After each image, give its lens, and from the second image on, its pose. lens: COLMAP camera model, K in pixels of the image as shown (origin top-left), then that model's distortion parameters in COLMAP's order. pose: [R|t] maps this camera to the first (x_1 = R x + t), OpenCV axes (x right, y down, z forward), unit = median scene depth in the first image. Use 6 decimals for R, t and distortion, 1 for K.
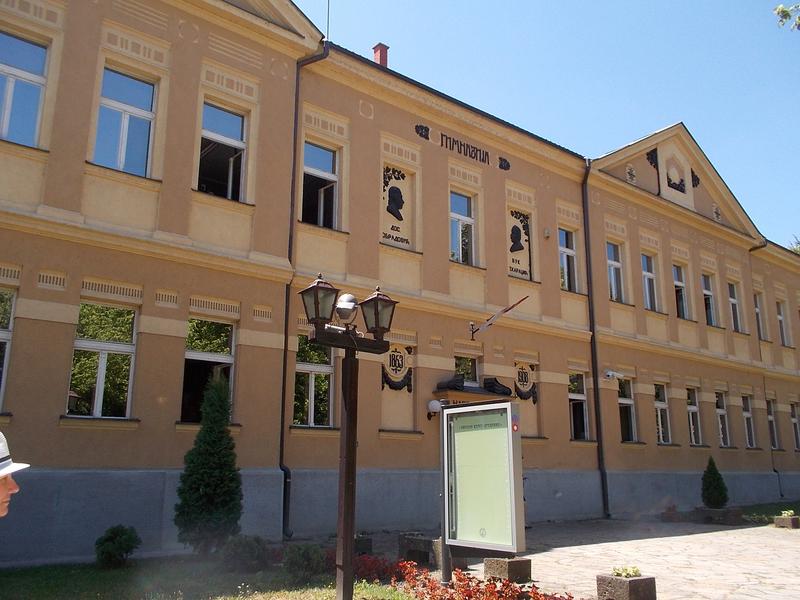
lens RADIAL K [[656.8, 0, 399.2], [0, 656.8, 312.0], [0, 0, 1]] dist [-0.001836, -0.008357]
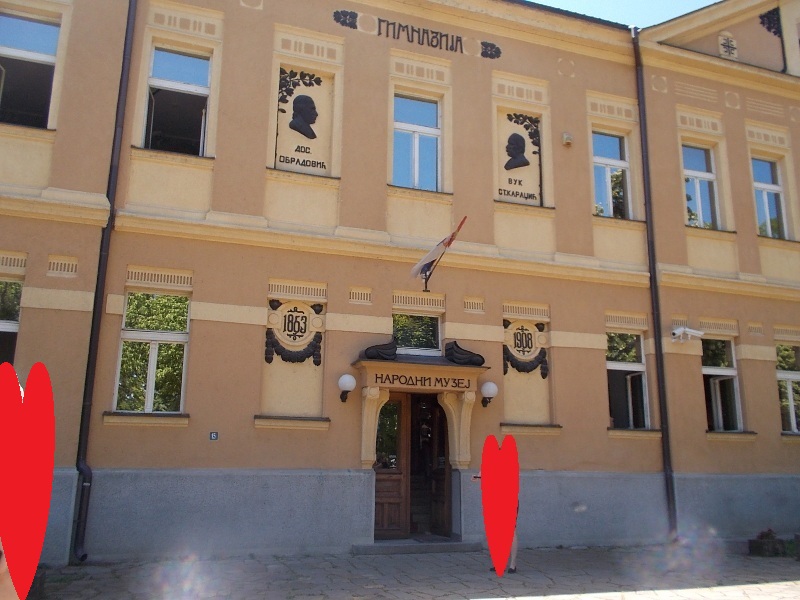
lens RADIAL K [[689.2, 0, 400.0], [0, 689.2, 300.0], [0, 0, 1]] dist [0.042758, -0.090846]
pose [[0.948327, -0.069279, -0.309640, 0.282482], [0.068504, 0.997561, -0.013389, 0.053569], [0.309812, -0.008514, 0.950760, 0.237308]]
